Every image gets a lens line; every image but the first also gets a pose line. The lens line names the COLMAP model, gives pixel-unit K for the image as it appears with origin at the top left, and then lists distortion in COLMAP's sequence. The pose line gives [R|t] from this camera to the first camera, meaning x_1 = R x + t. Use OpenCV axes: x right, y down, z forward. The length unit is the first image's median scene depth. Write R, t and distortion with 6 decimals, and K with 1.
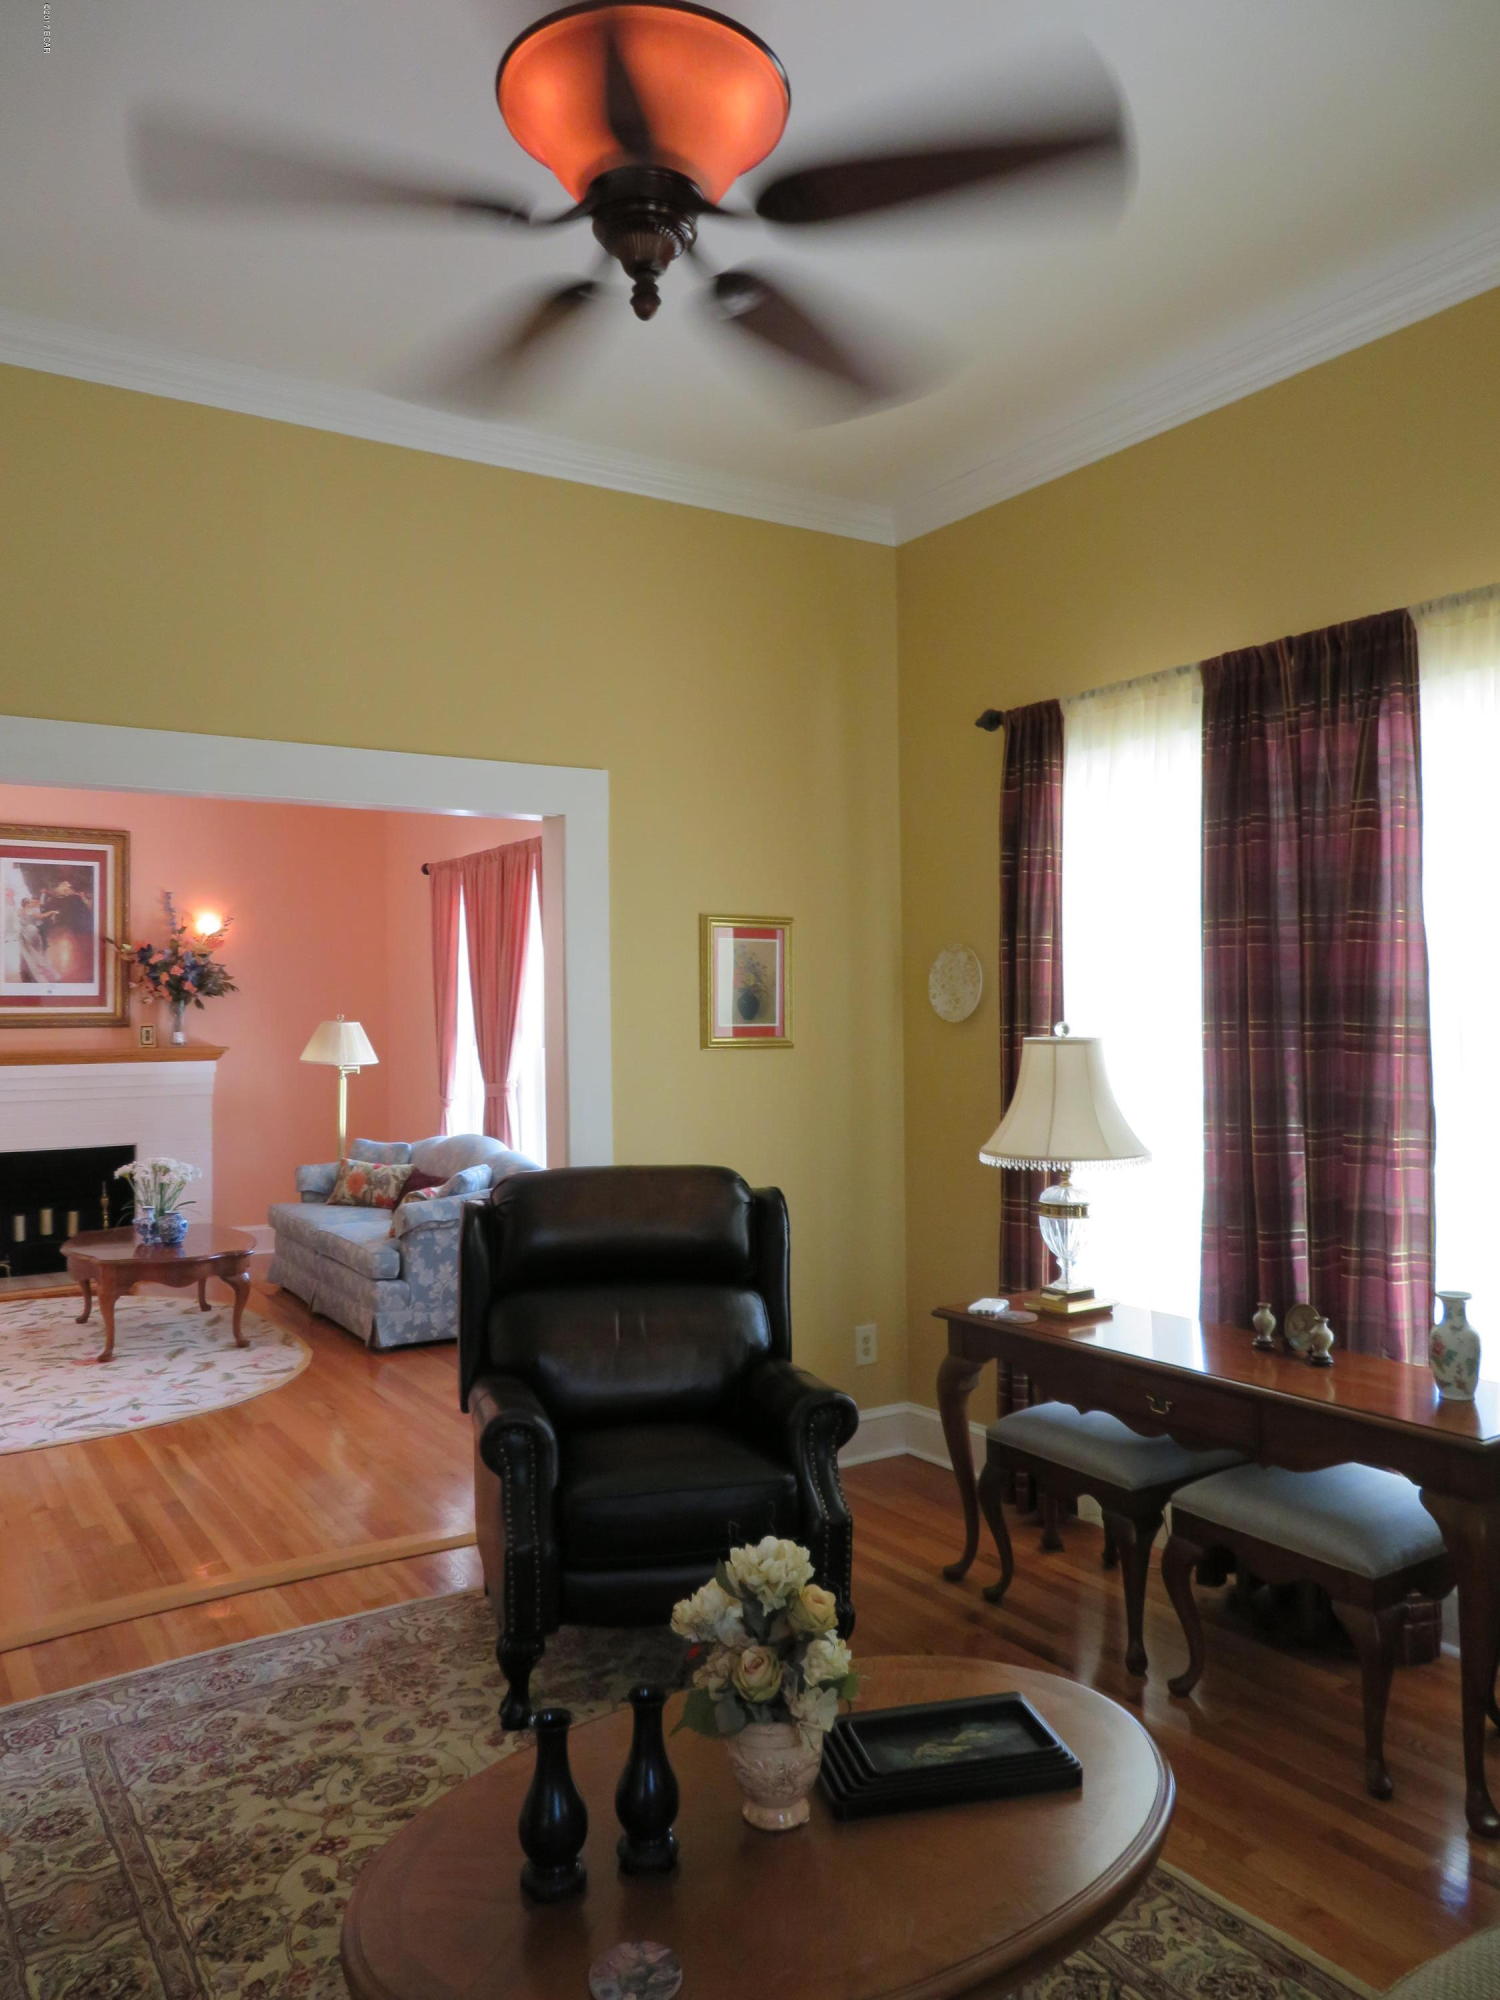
lens RADIAL K [[1425.9, 0, 752.9], [0, 1425.9, 1004.6], [0, 0, 1]] dist [-0.009268, 0.006526]
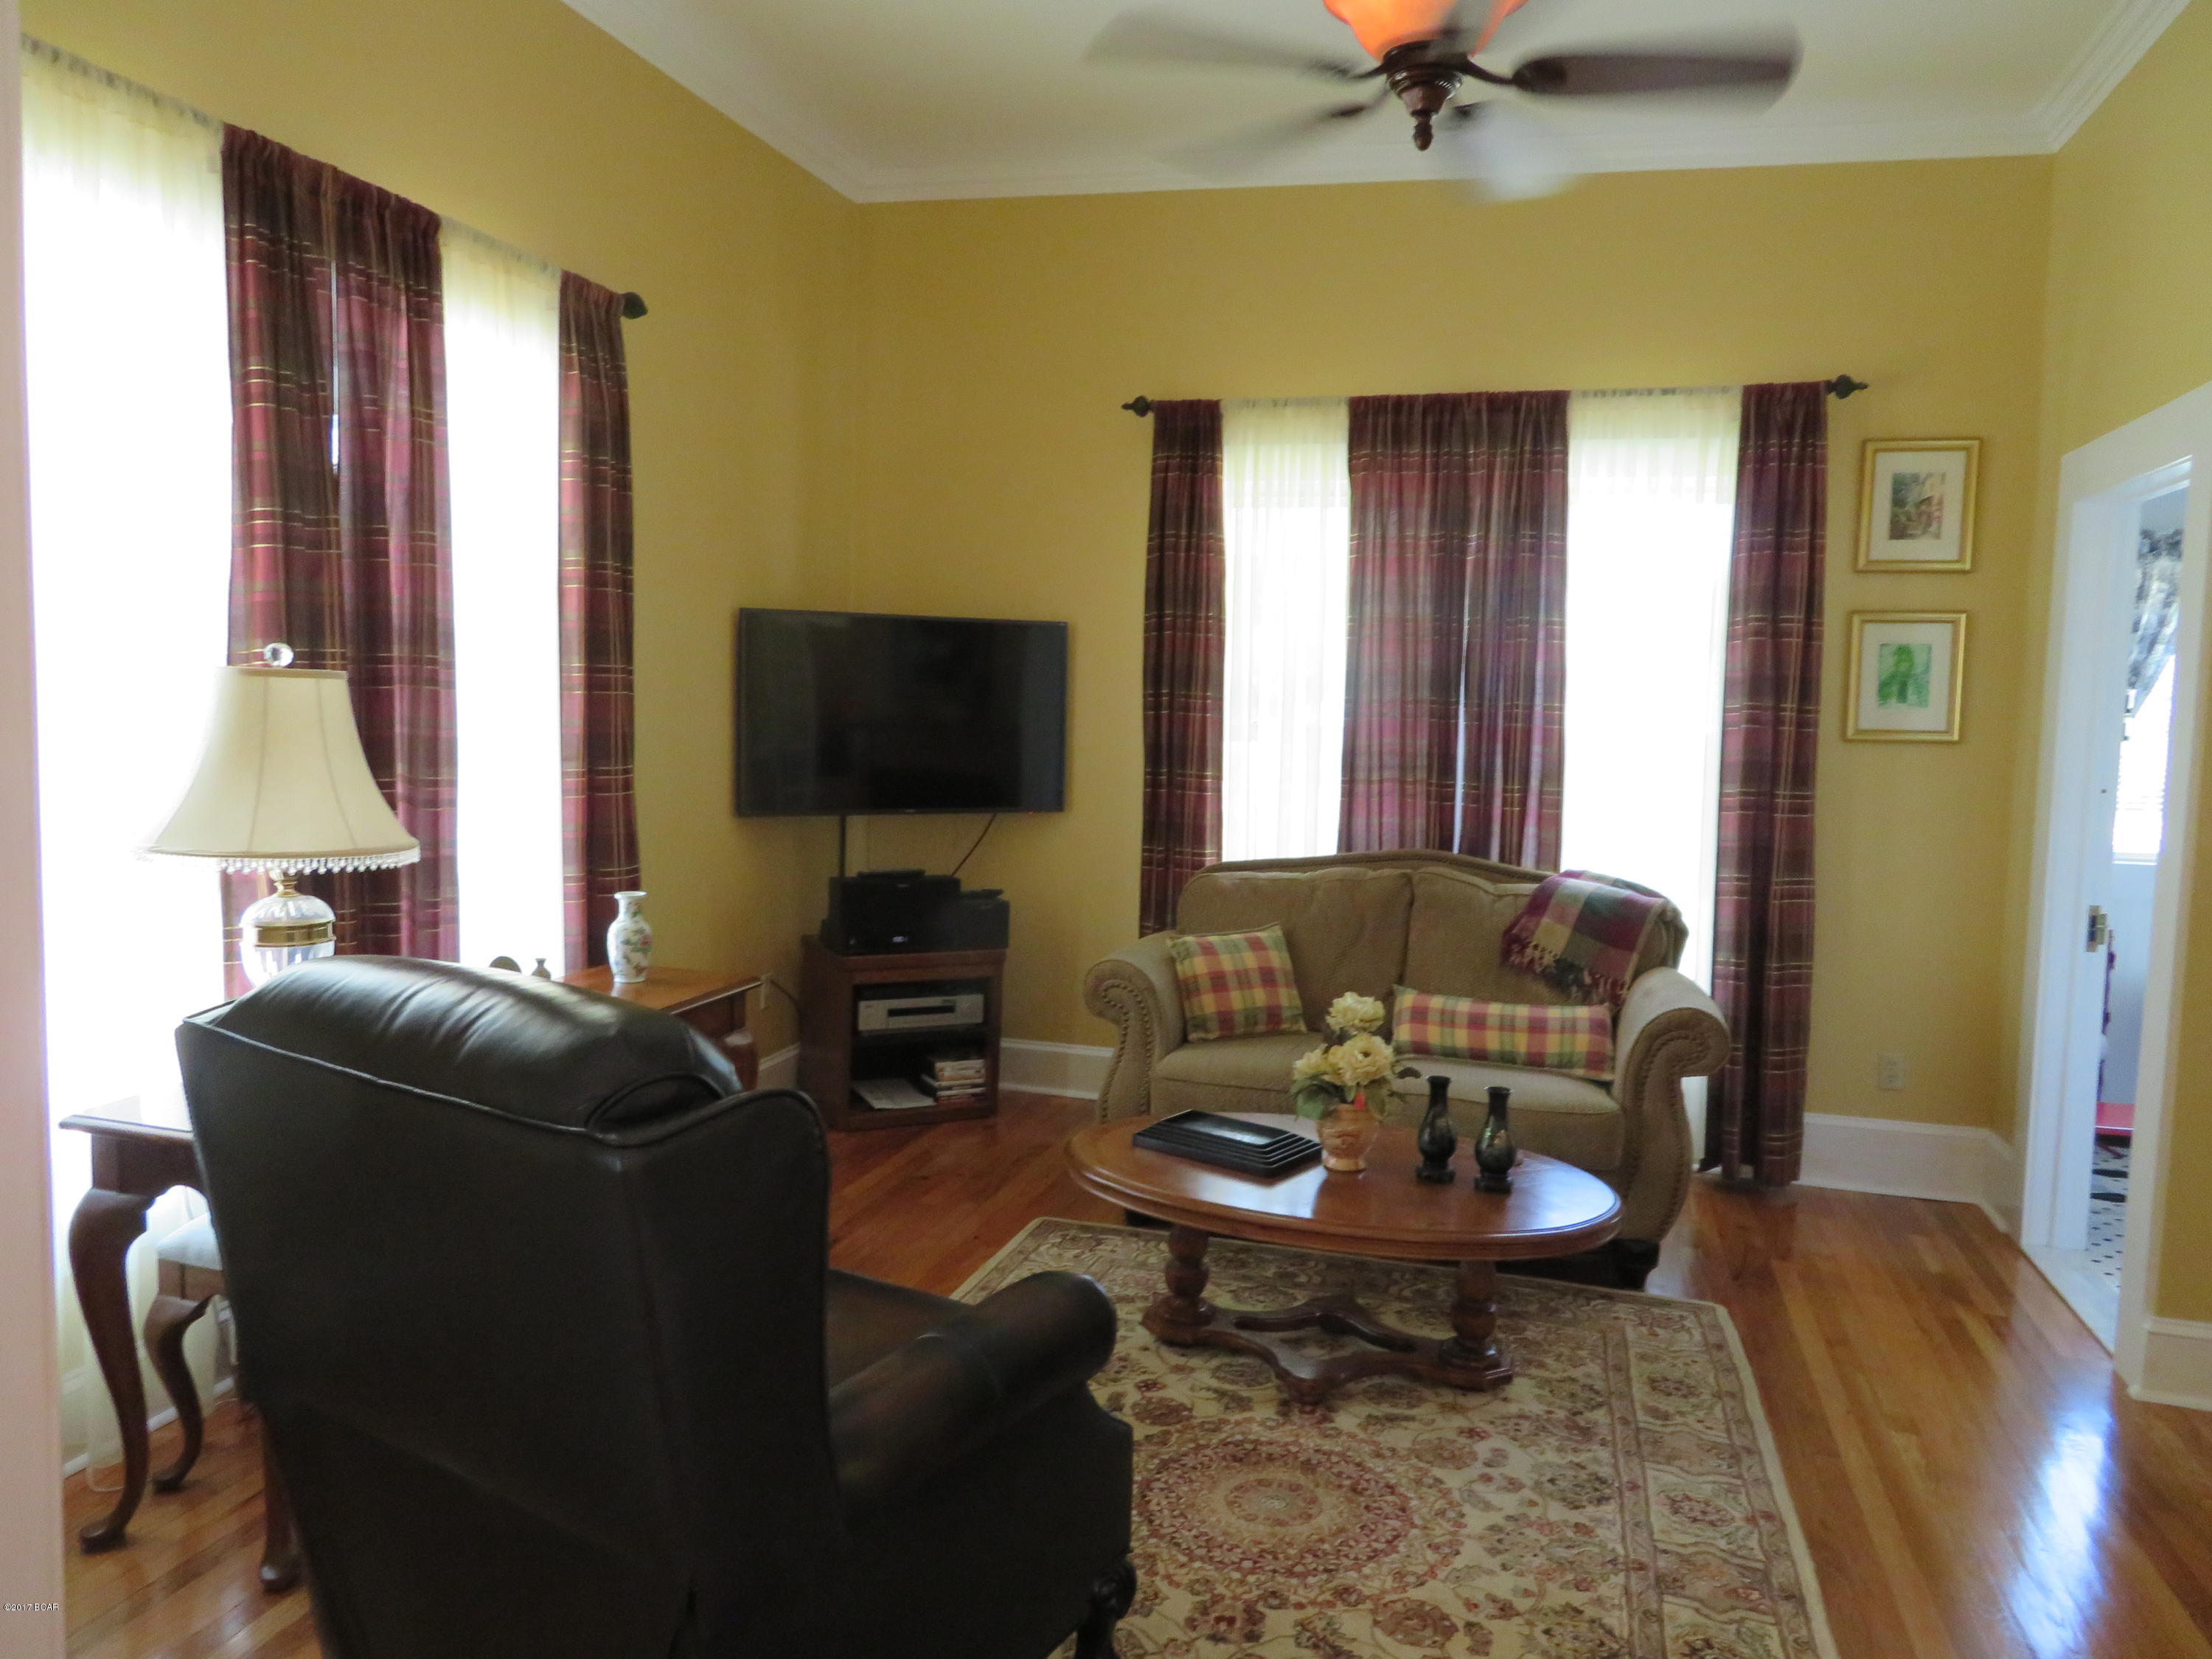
lens RADIAL K [[1577.1, 0, 1111.4], [0, 1577.1, 822.1], [0, 0, 1]] dist [-0.009268, 0.006526]
pose [[-0.651208, -0.068681, 0.755785, -0.433491], [-0.022964, 0.997224, 0.070834, 0.025942], [-0.758552, 0.028772, -0.650978, 0.903691]]
